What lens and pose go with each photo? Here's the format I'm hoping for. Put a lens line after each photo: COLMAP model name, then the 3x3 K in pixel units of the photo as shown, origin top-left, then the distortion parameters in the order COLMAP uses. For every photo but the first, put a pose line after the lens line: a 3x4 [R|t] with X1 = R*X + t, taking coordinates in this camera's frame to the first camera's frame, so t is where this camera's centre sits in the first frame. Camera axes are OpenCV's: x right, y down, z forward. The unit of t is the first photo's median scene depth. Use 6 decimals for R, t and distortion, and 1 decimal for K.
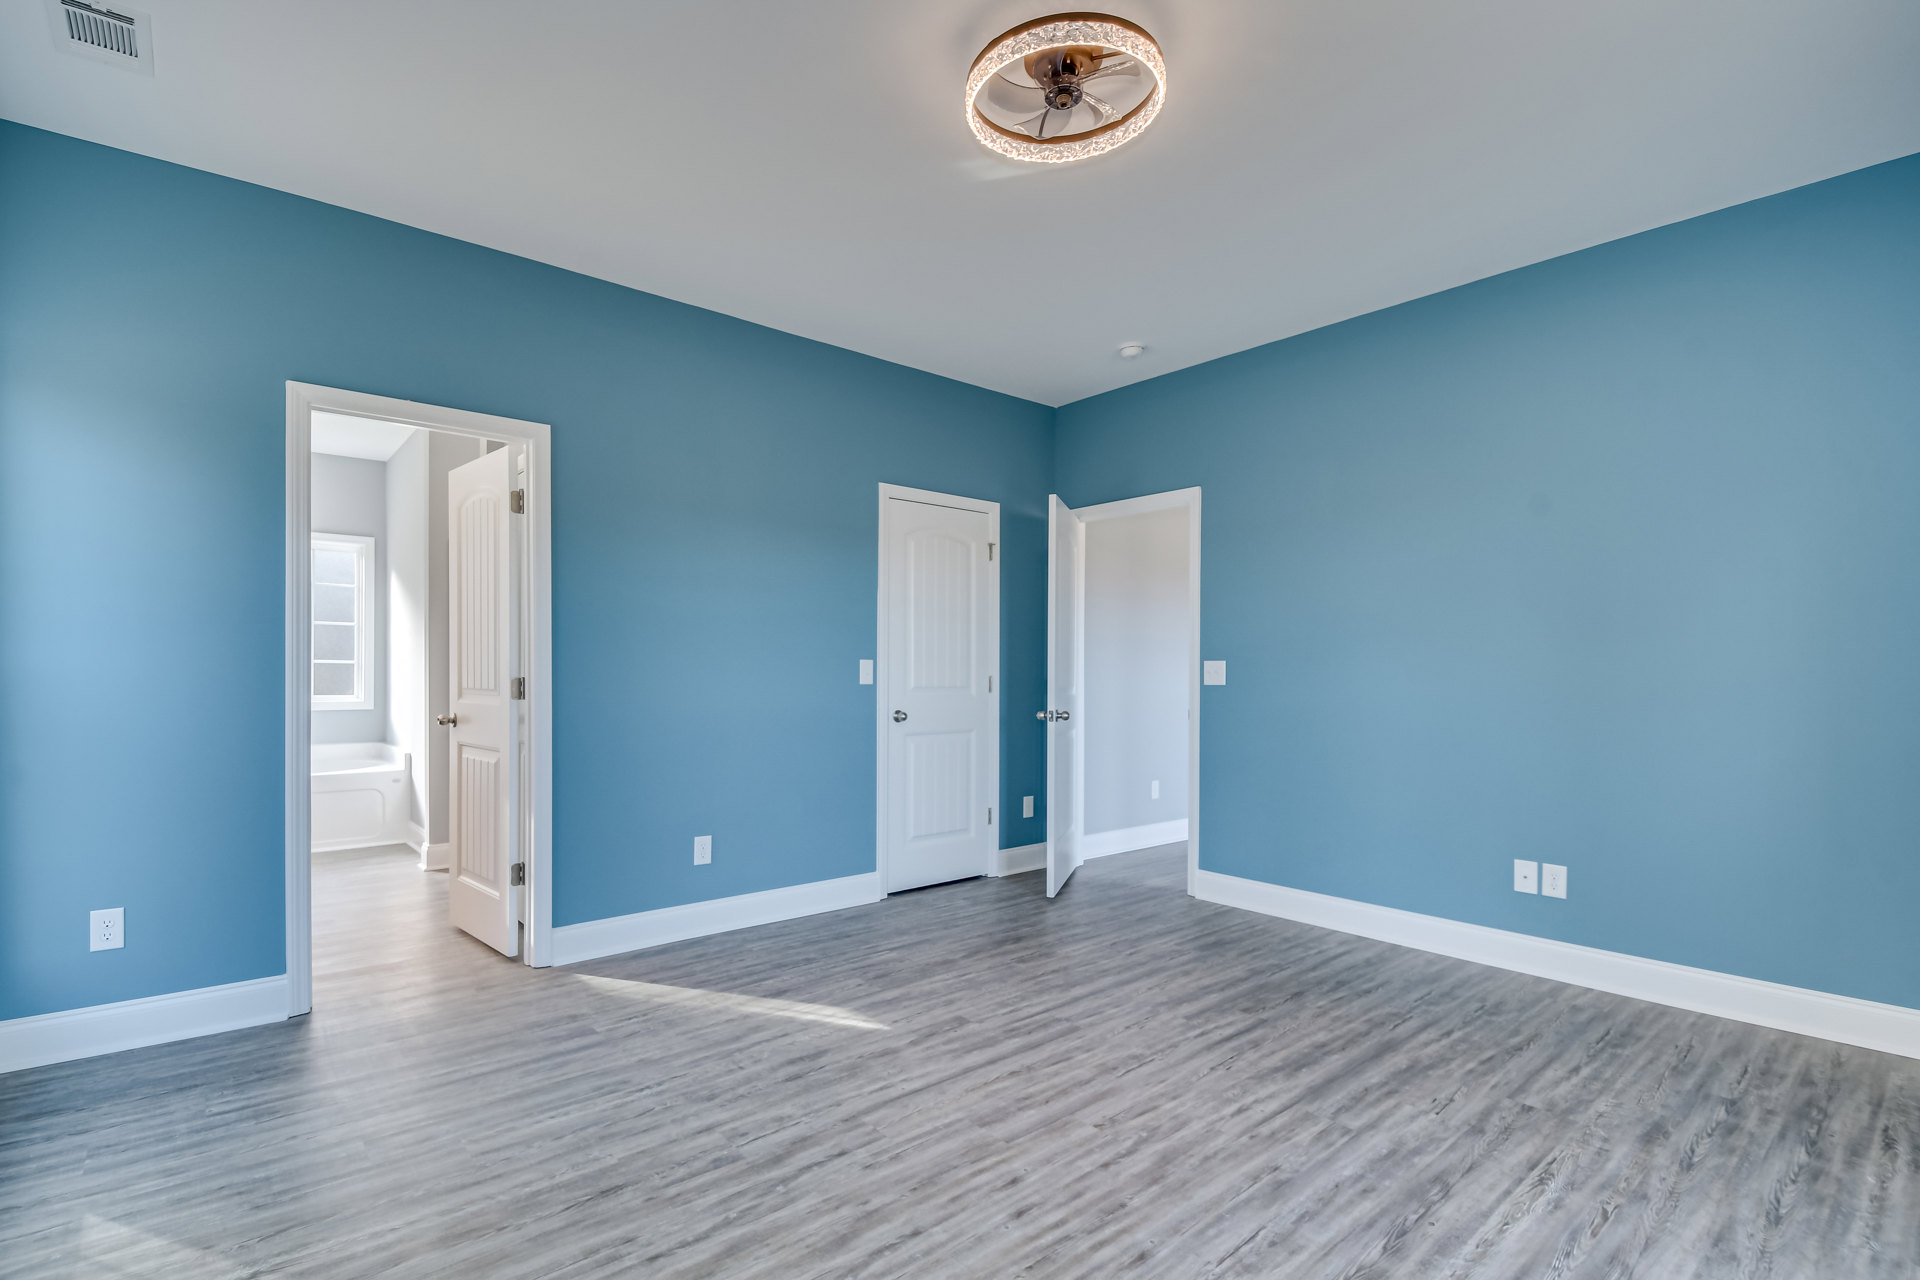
lens RADIAL K [[909.7, 0, 957.8], [0, 909.7, 683.6], [0, 0, 1]] dist [0.023154, -0.028799]
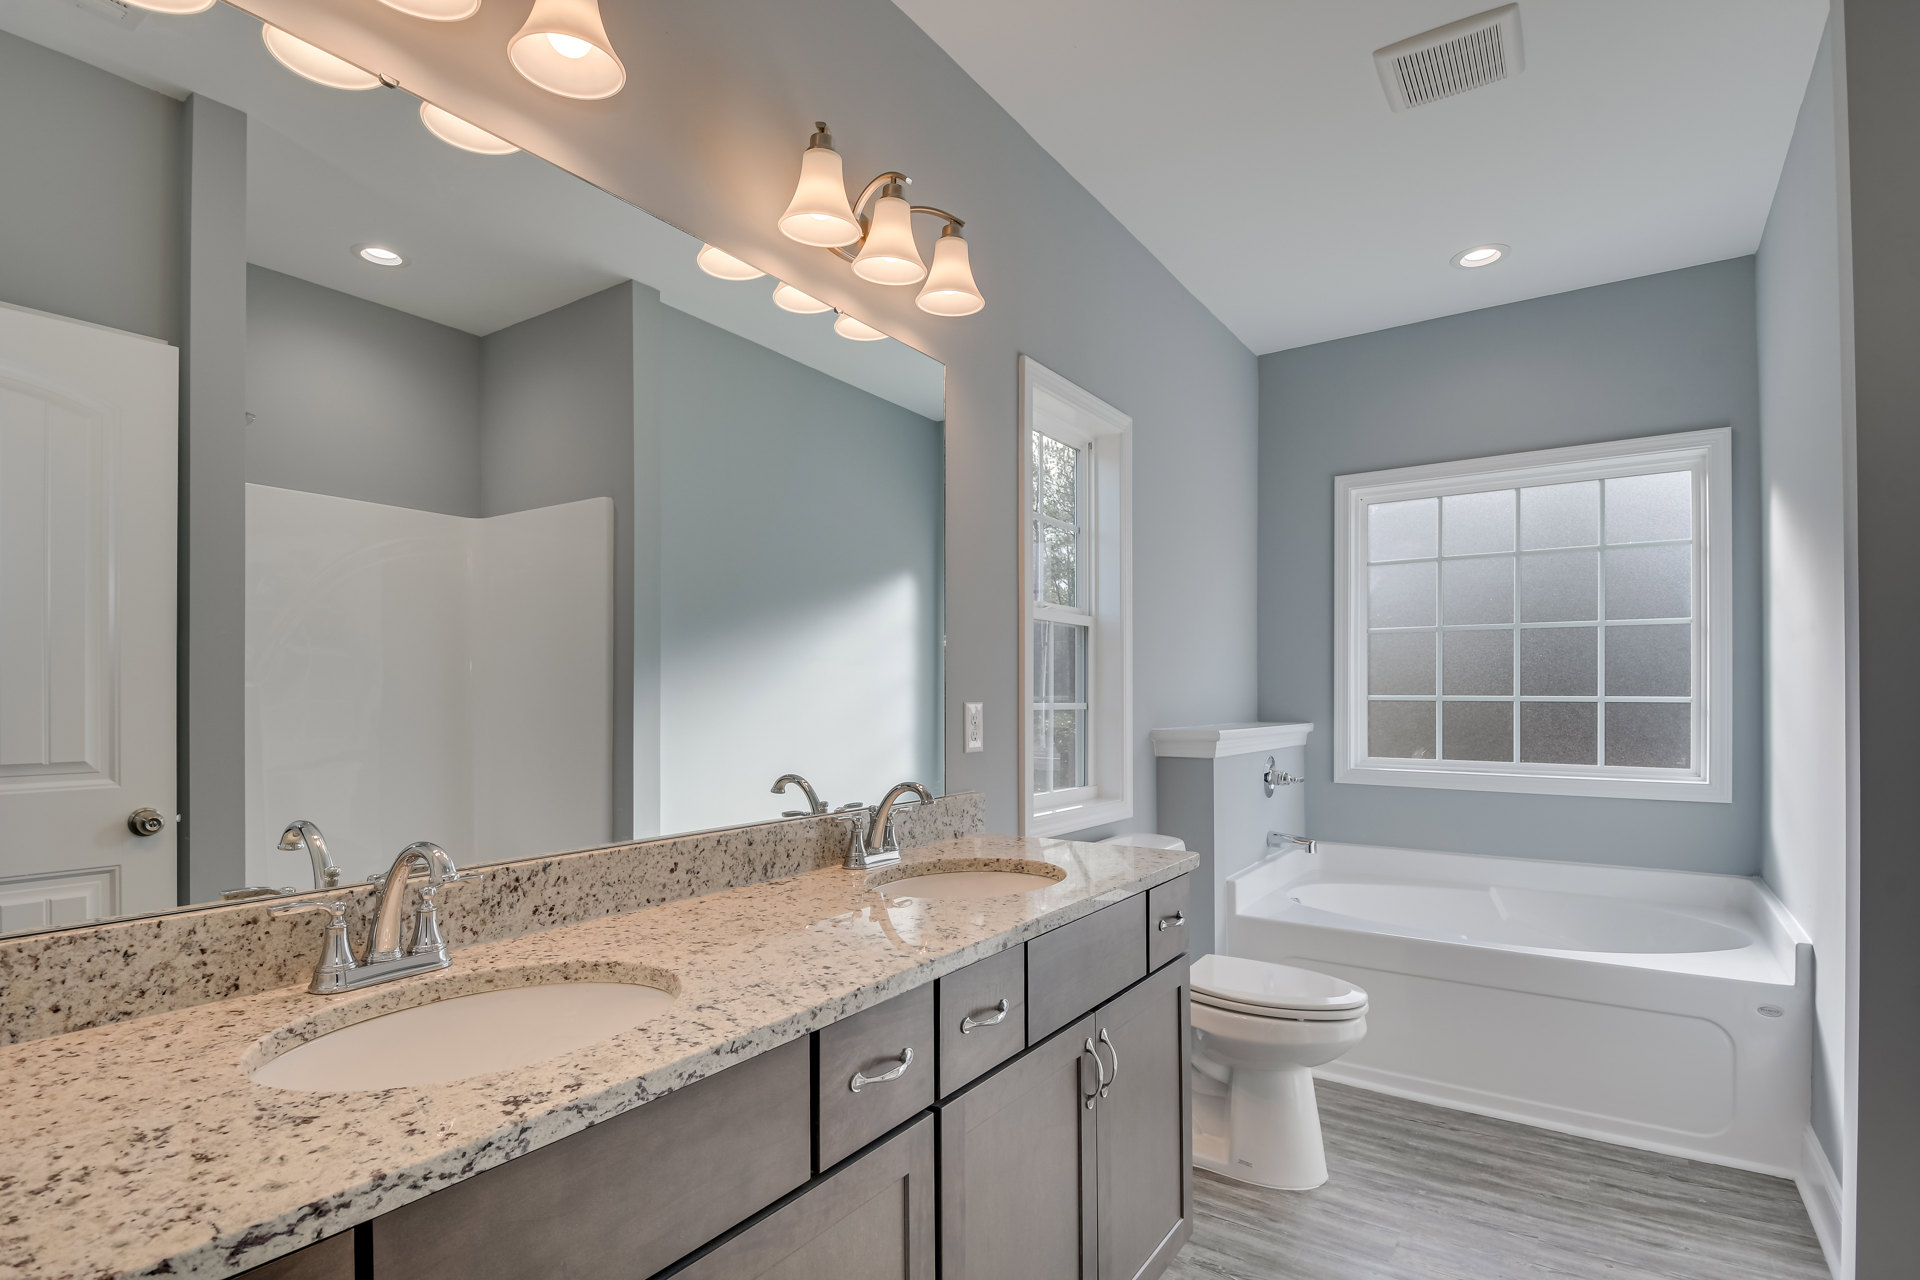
lens RADIAL K [[909.7, 0, 957.8], [0, 909.7, 683.6], [0, 0, 1]] dist [0.023154, -0.028799]
pose [[0.245093, -0.021121, -0.969270, -0.410886], [-0.012456, 0.999612, -0.024932, -0.021573], [0.969420, 0.018184, 0.244735, 0.720067]]
